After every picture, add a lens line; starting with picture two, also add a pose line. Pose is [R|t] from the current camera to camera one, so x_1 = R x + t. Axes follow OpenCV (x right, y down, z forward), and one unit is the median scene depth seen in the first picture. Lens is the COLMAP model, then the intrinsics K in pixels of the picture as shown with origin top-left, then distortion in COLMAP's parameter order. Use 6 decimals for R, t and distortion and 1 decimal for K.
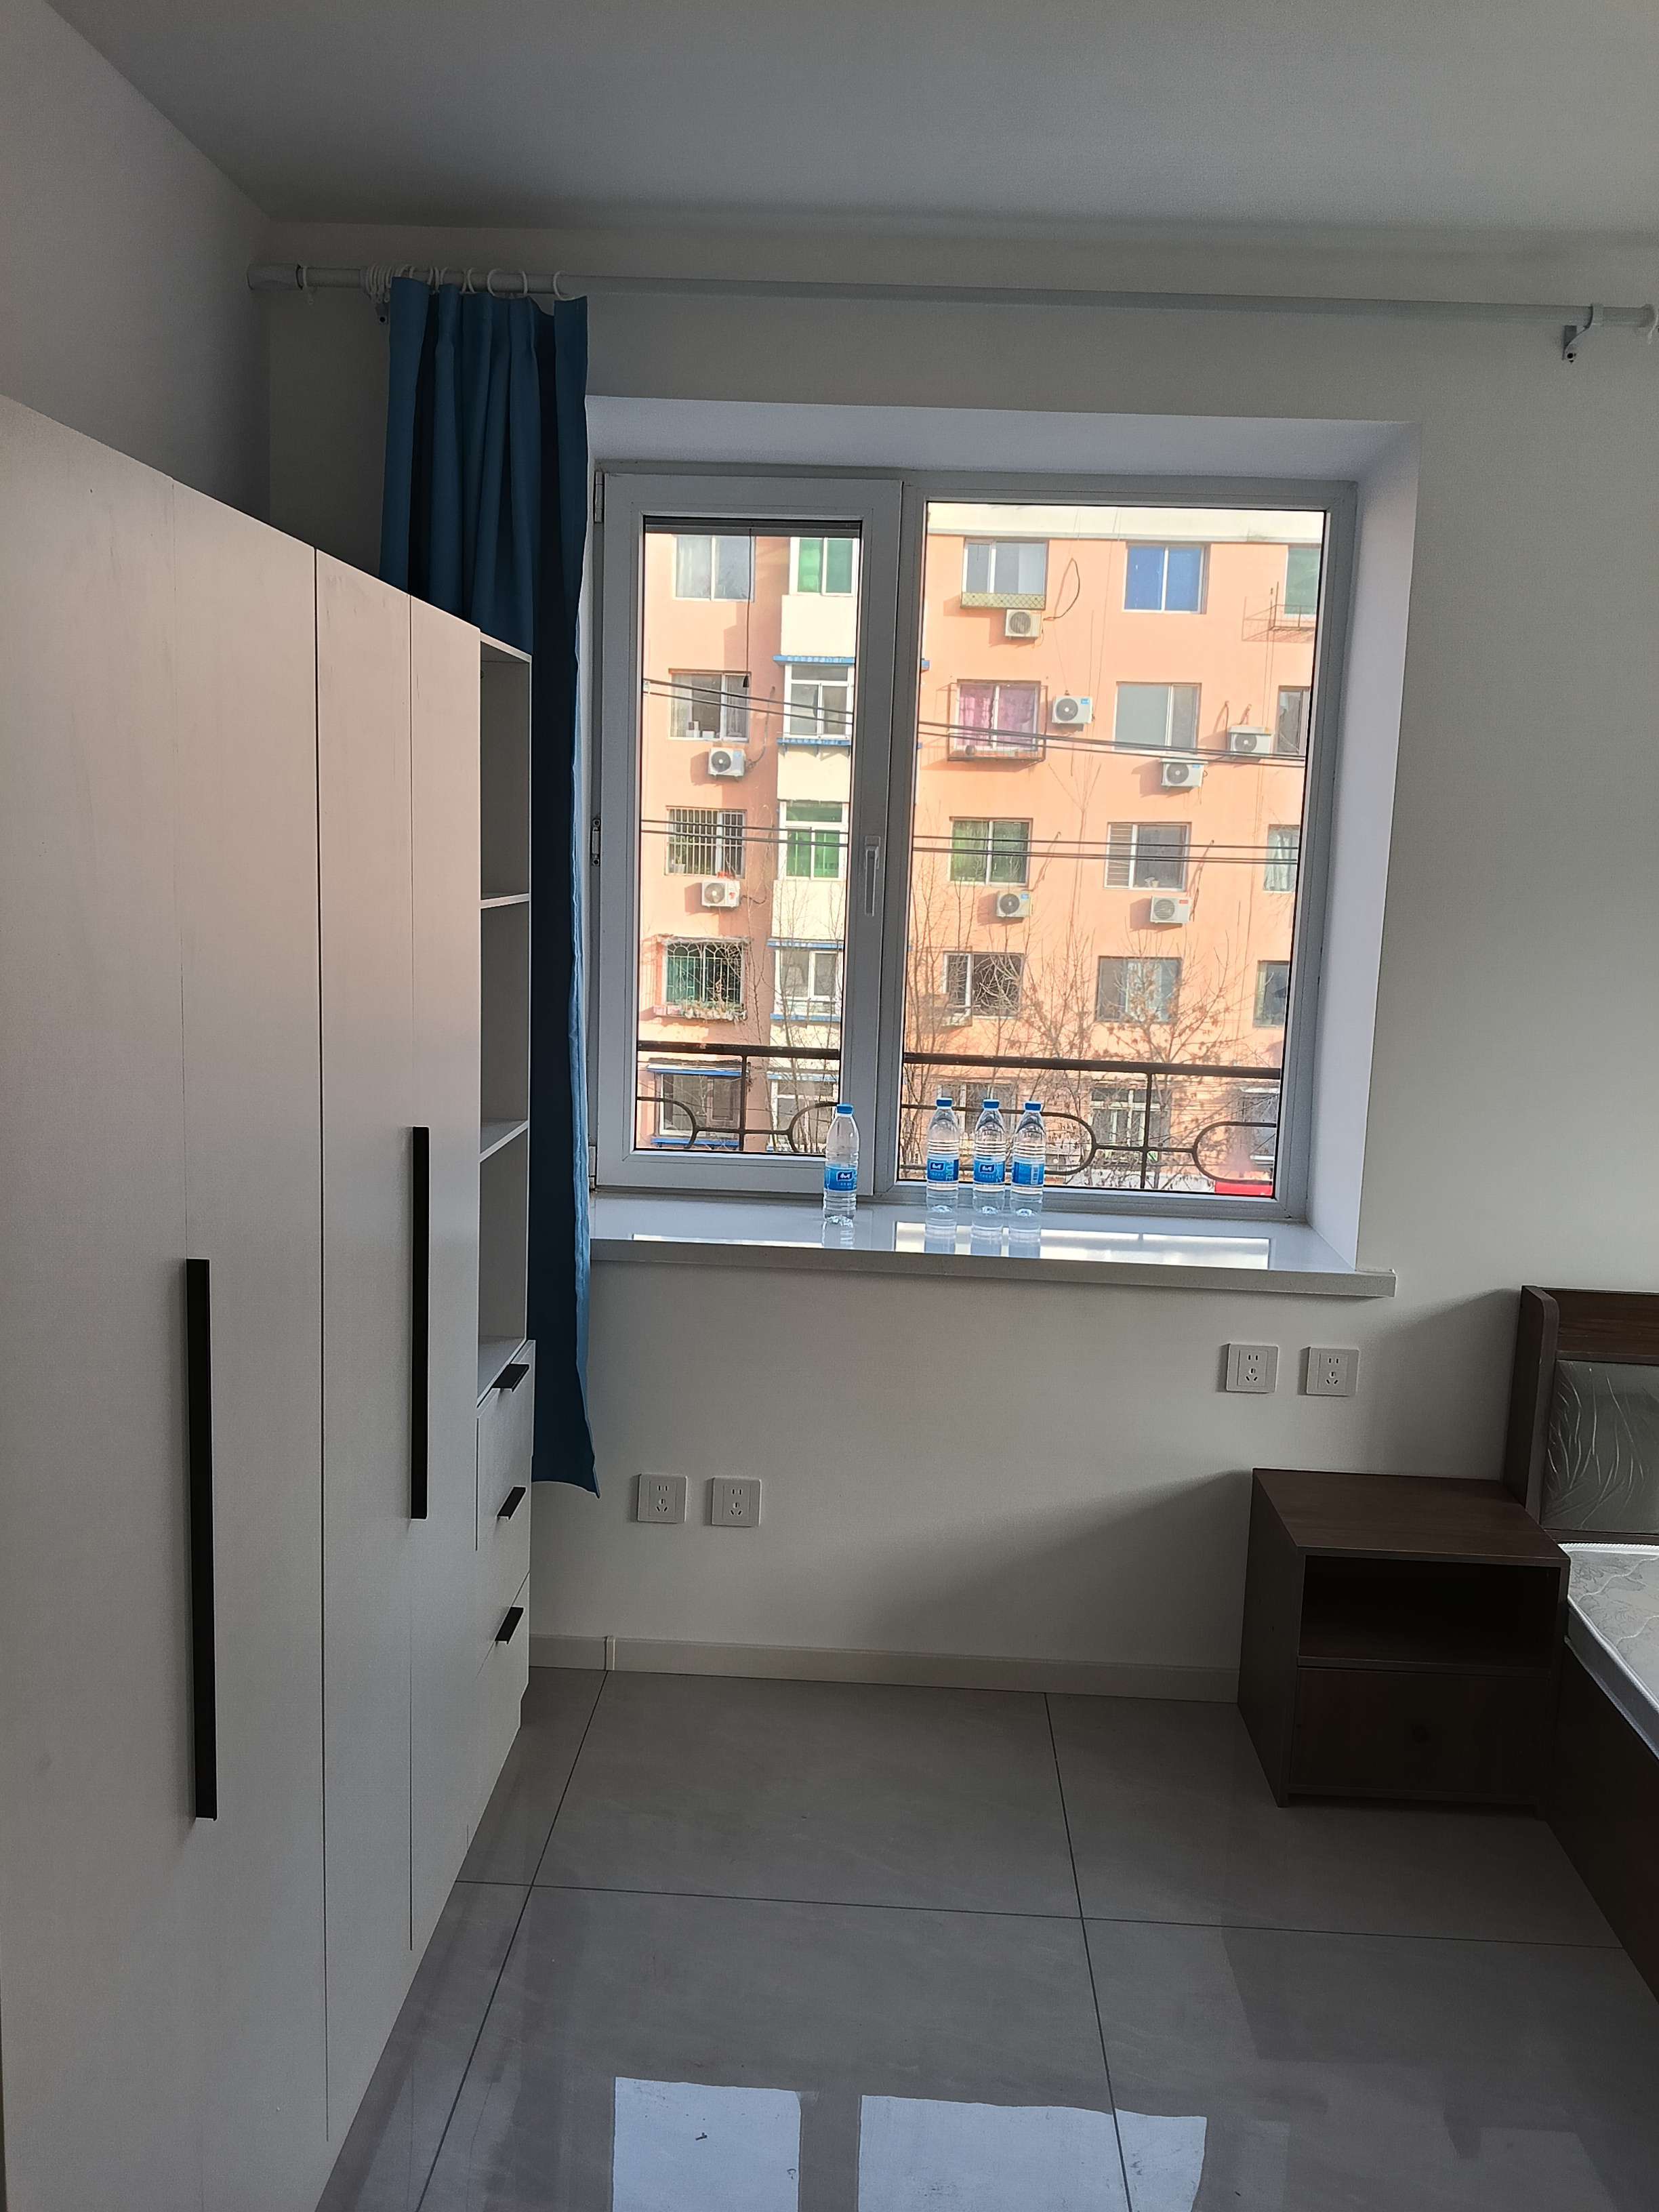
lens RADIAL K [[1800.0, 0, 788.3], [0, 1800.0, 1107.5], [0, 0, 1]] dist [0.134761, -0.300085]
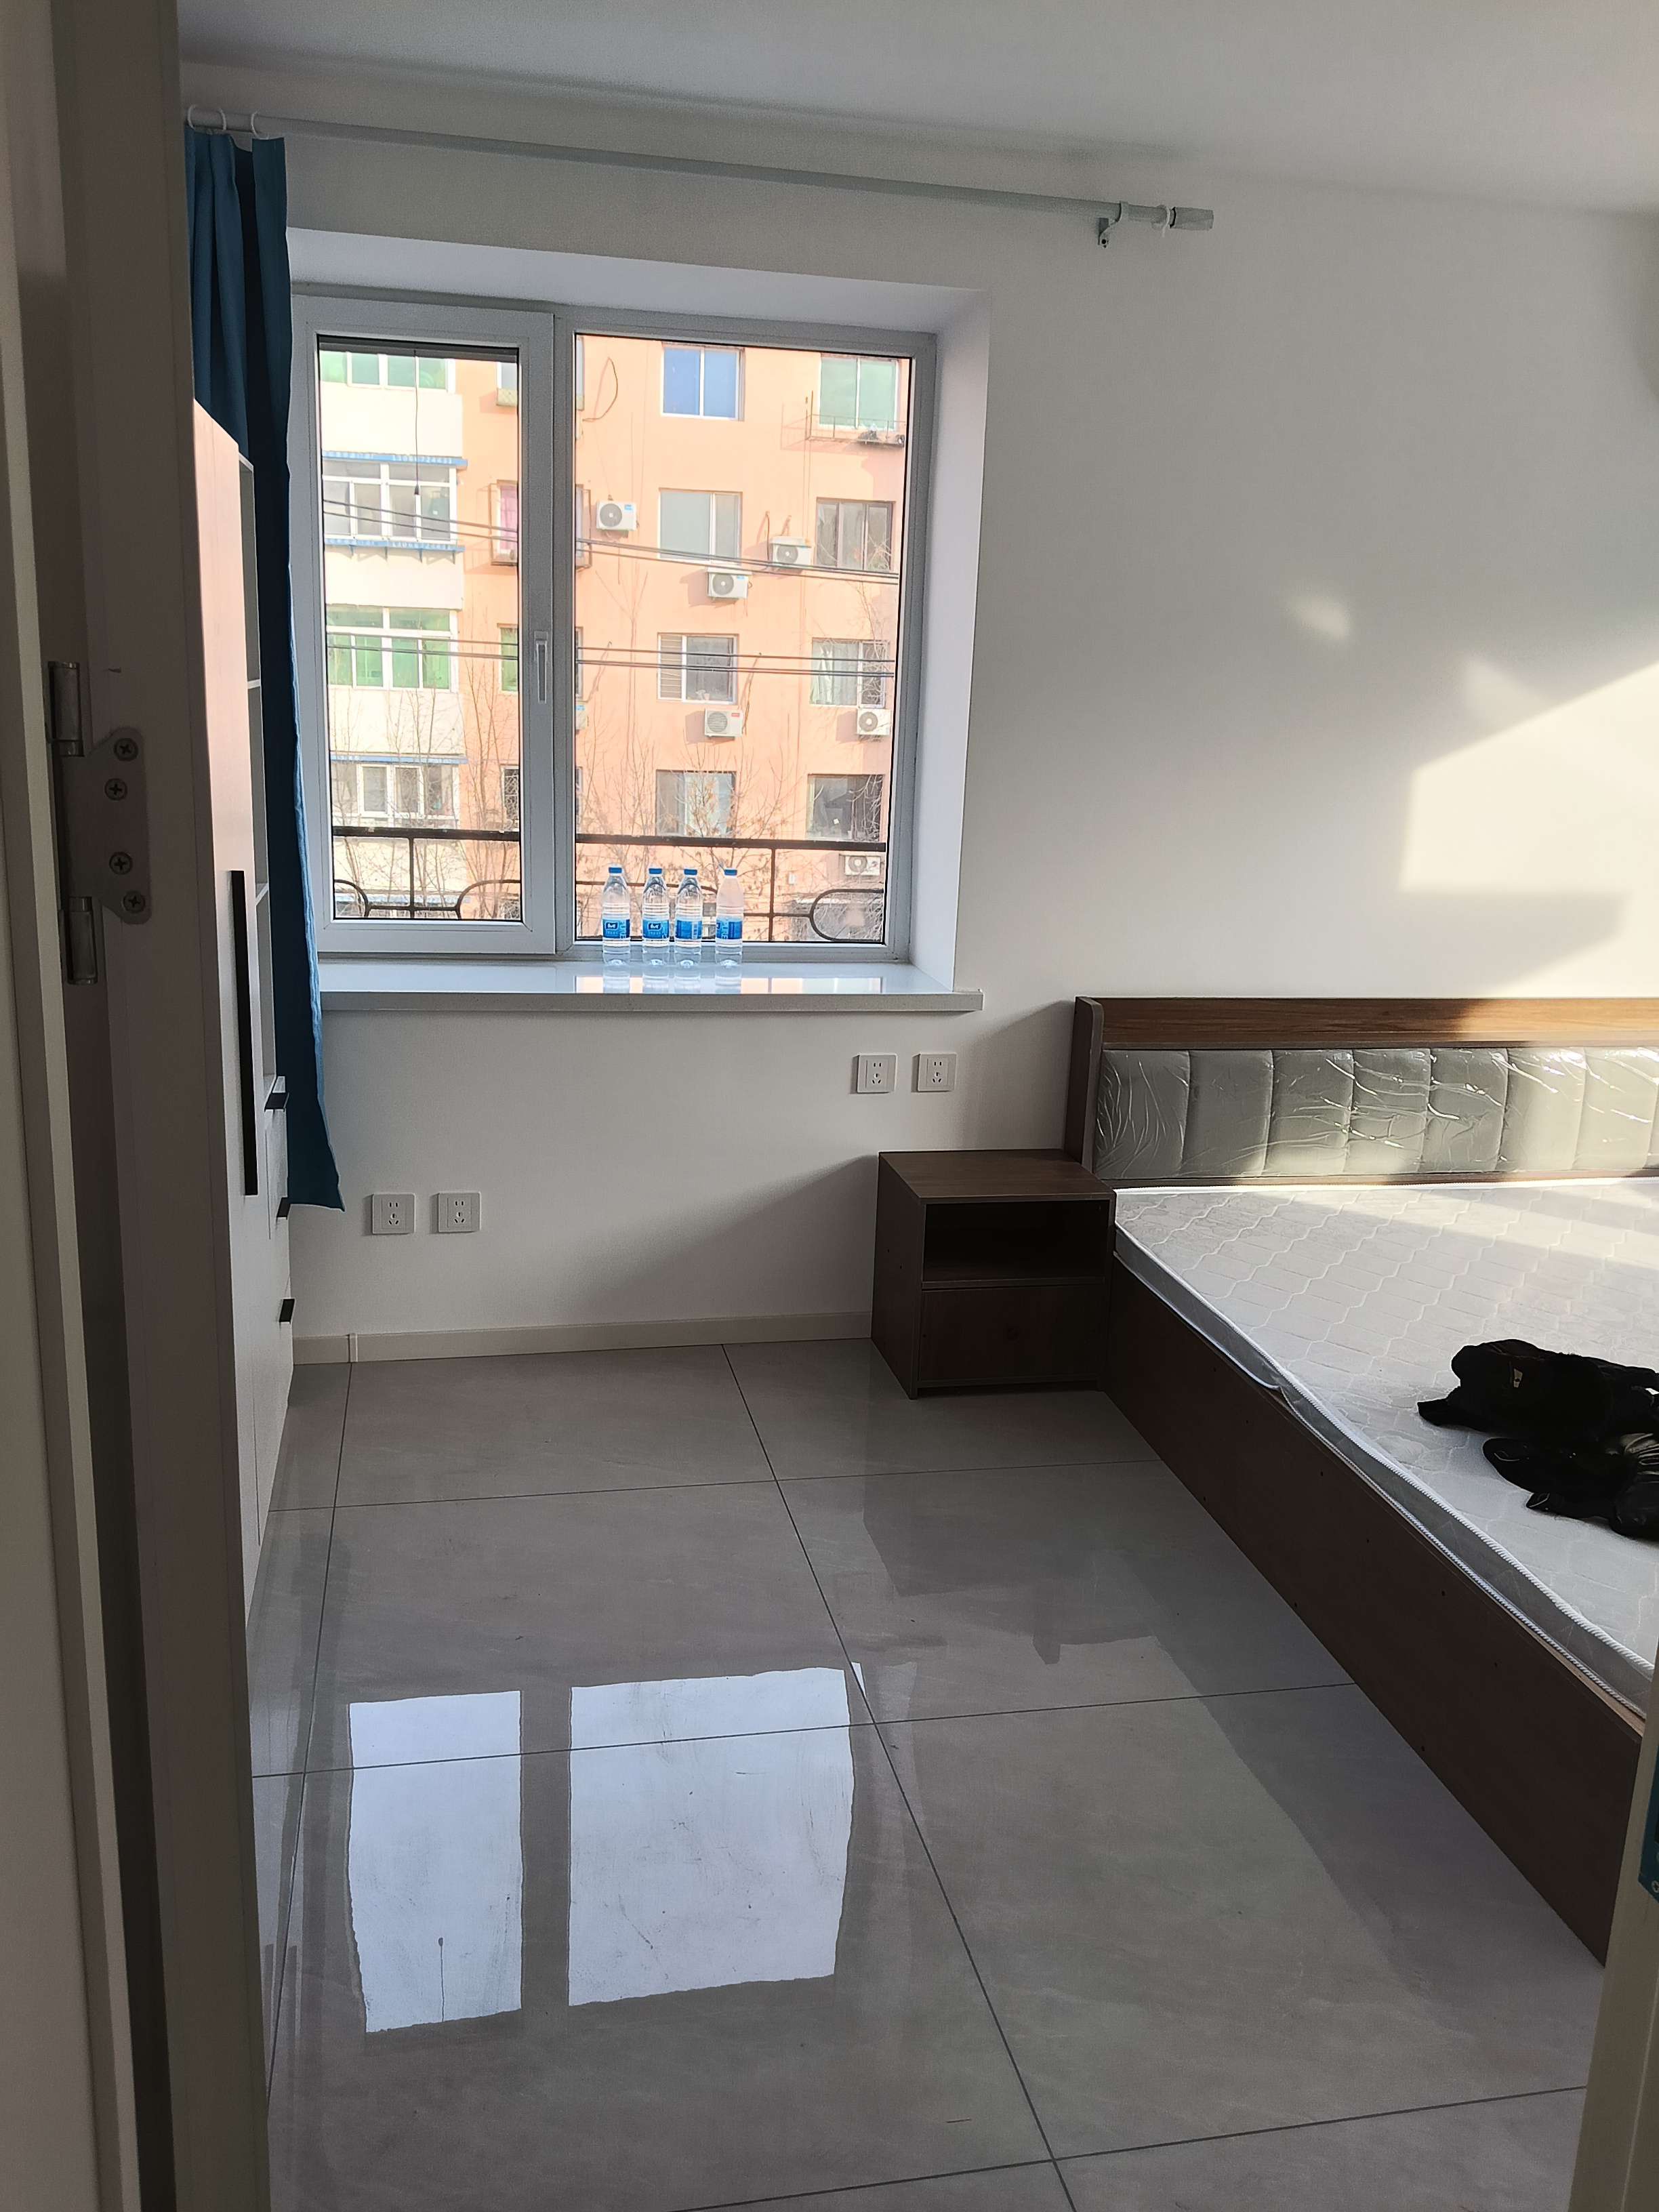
lens RADIAL K [[1805.7, 0, 828.9], [0, 1805.7, 1093.8], [0, 0, 1]] dist [0.004934, -0.012204]
pose [[0.965065, -0.055616, 0.256041, -0.090086], [0.031115, 0.994624, 0.098768, 0.033410], [-0.260158, -0.087351, 0.961607, -0.172506]]
